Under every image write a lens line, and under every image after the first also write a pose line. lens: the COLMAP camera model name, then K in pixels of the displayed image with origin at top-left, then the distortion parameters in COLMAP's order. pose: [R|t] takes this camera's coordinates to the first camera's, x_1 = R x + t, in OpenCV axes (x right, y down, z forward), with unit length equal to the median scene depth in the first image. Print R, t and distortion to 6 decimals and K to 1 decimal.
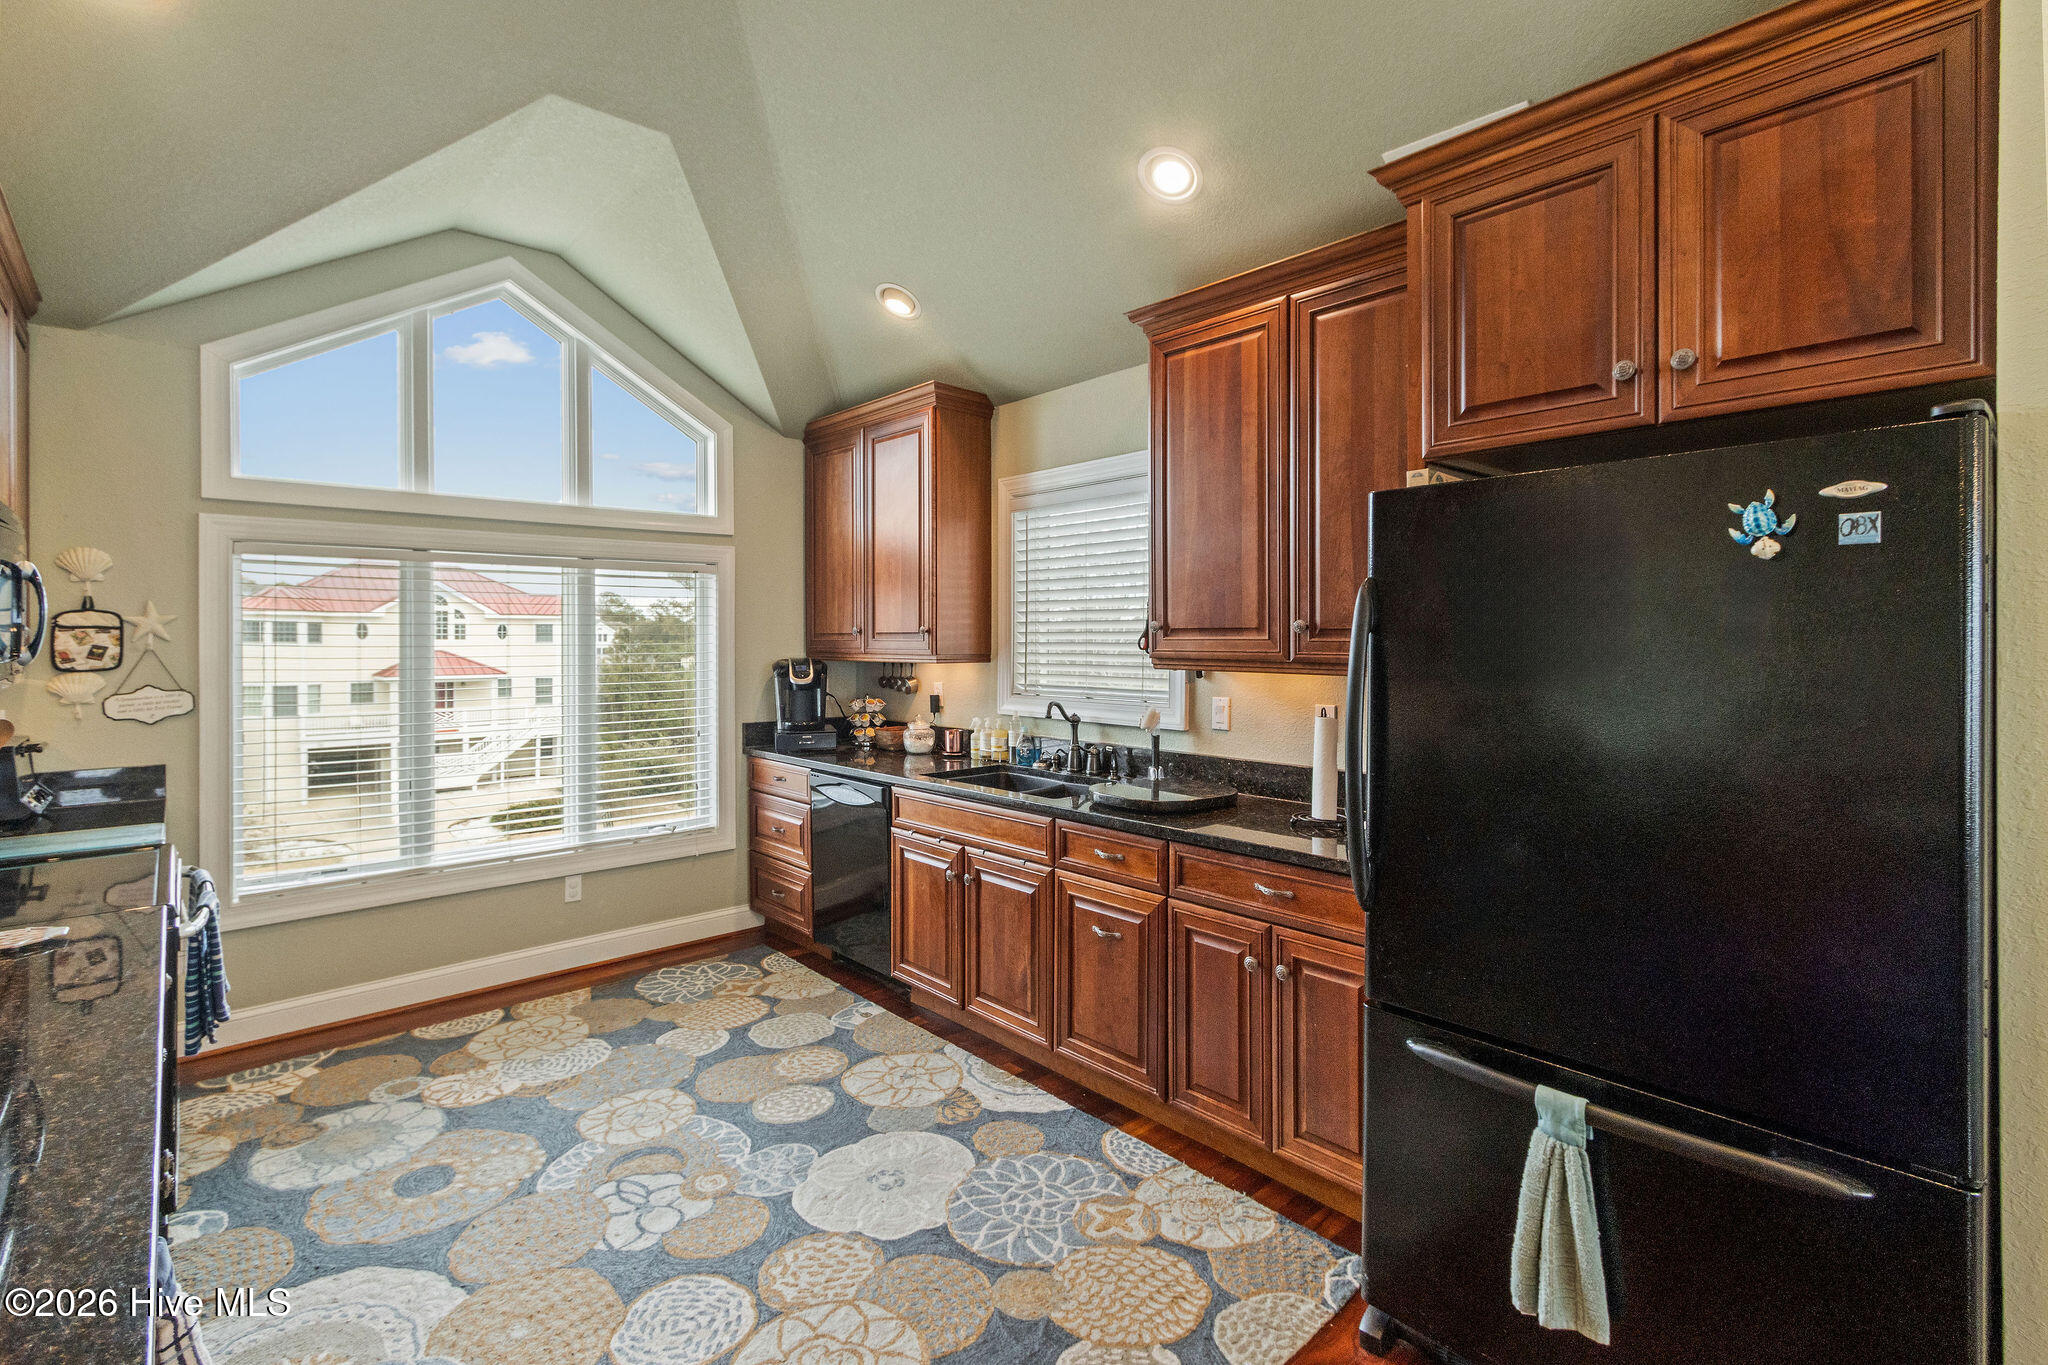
lens RADIAL K [[941.3, 0, 1003.9], [0, 941.3, 641.8], [0, 0, 1]] dist [0.008038, -0.001942]
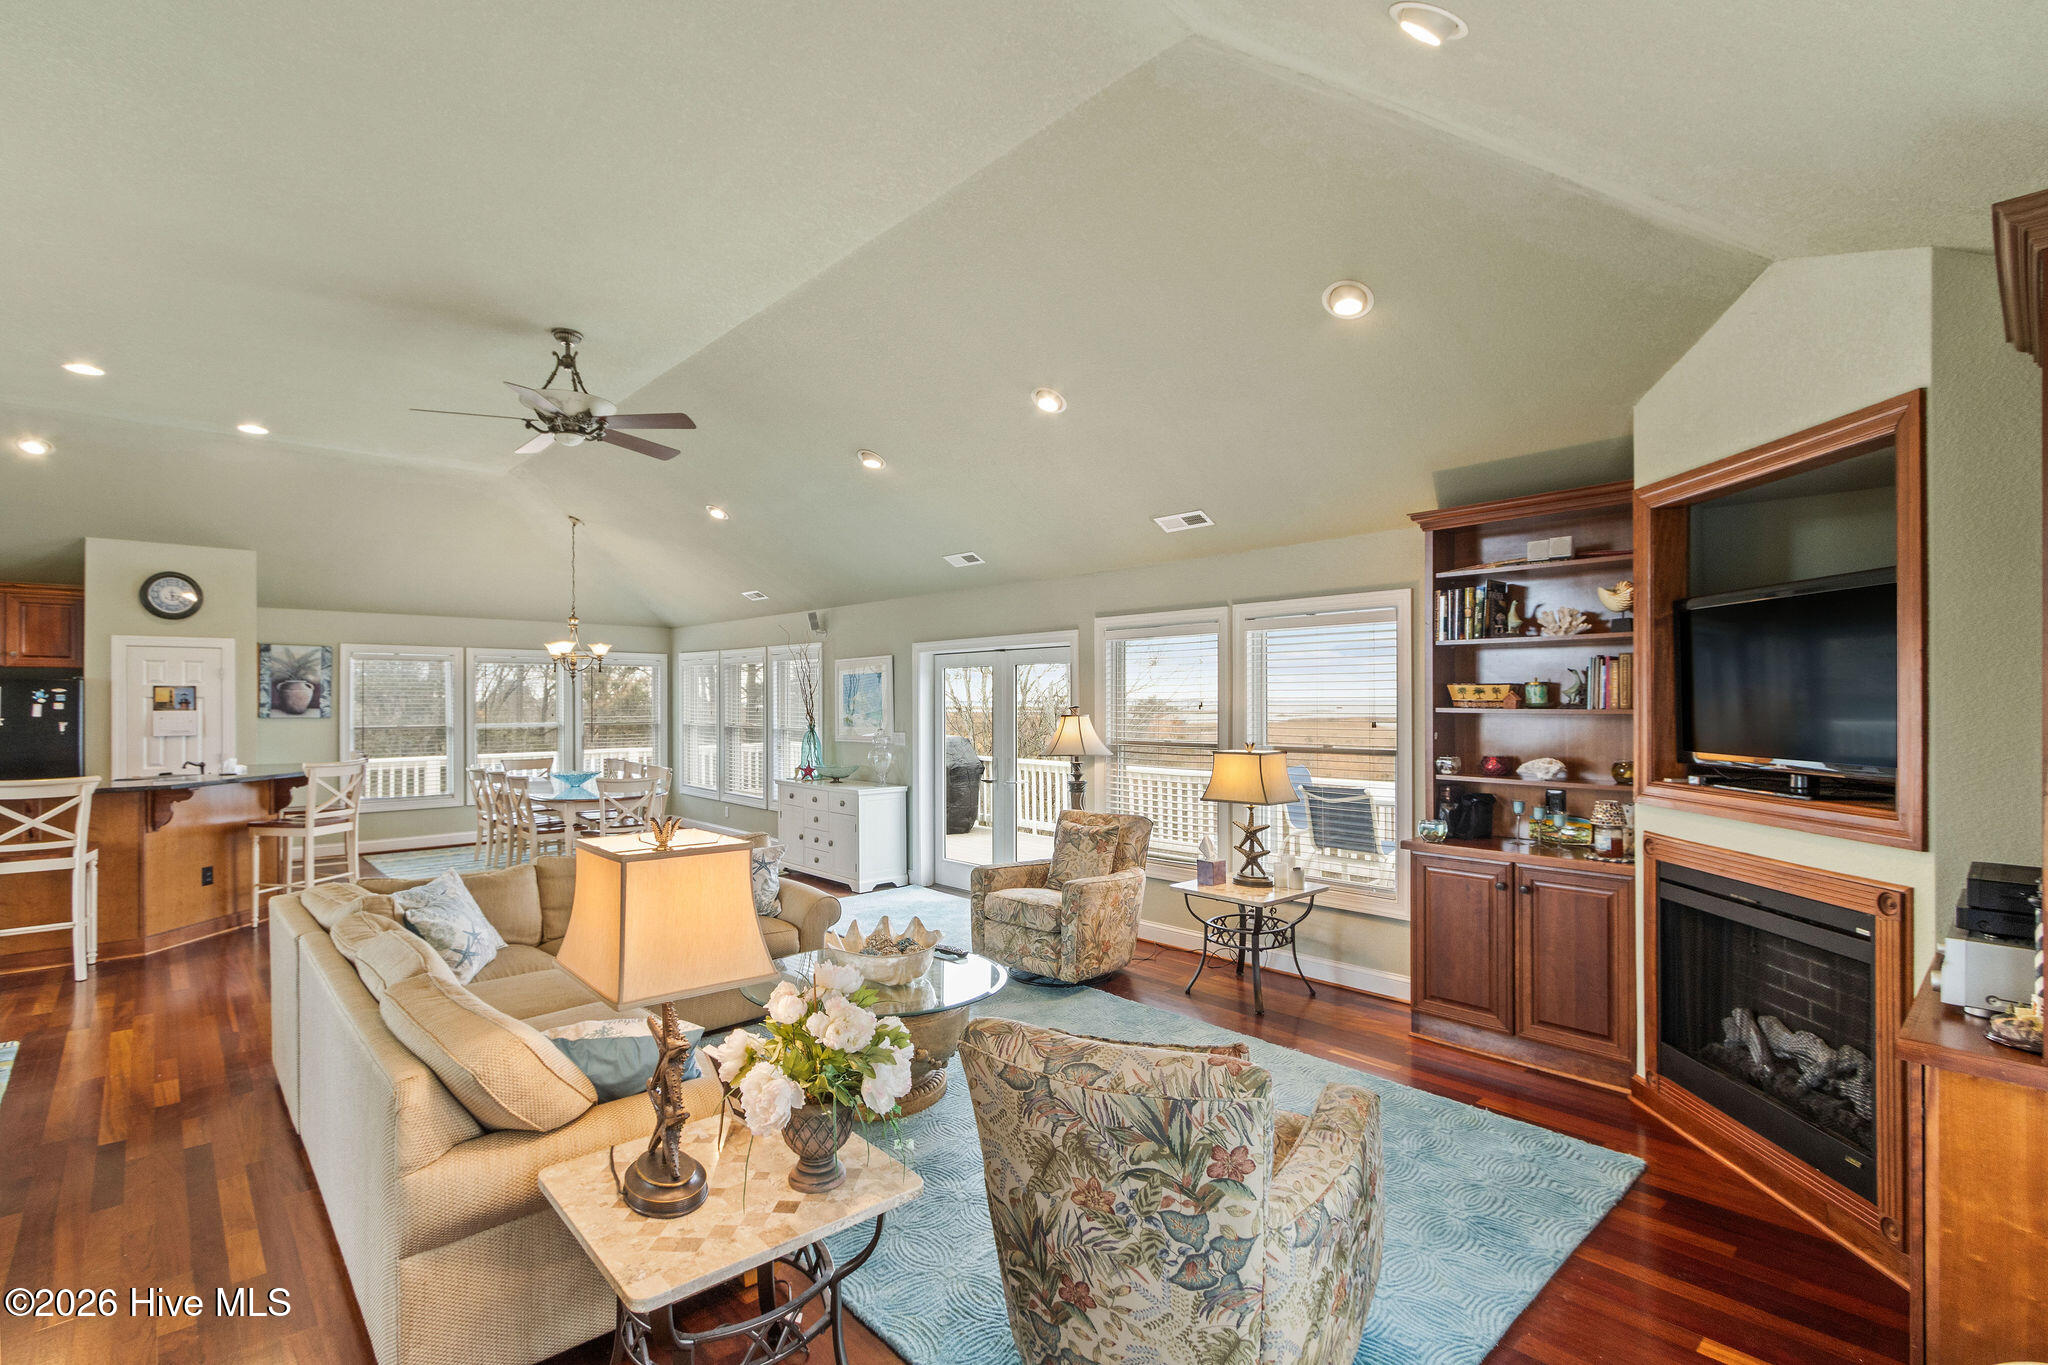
lens RADIAL K [[941.3, 0, 1016.4], [0, 941.3, 711.3], [0, 0, 1]] dist [0.008038, -0.001942]
pose [[-0.022797, -0.009162, 0.999698, -1.977703], [0.007483, 0.999928, 0.009335, -0.019752], [-0.999712, 0.007693, -0.022727, -1.851241]]
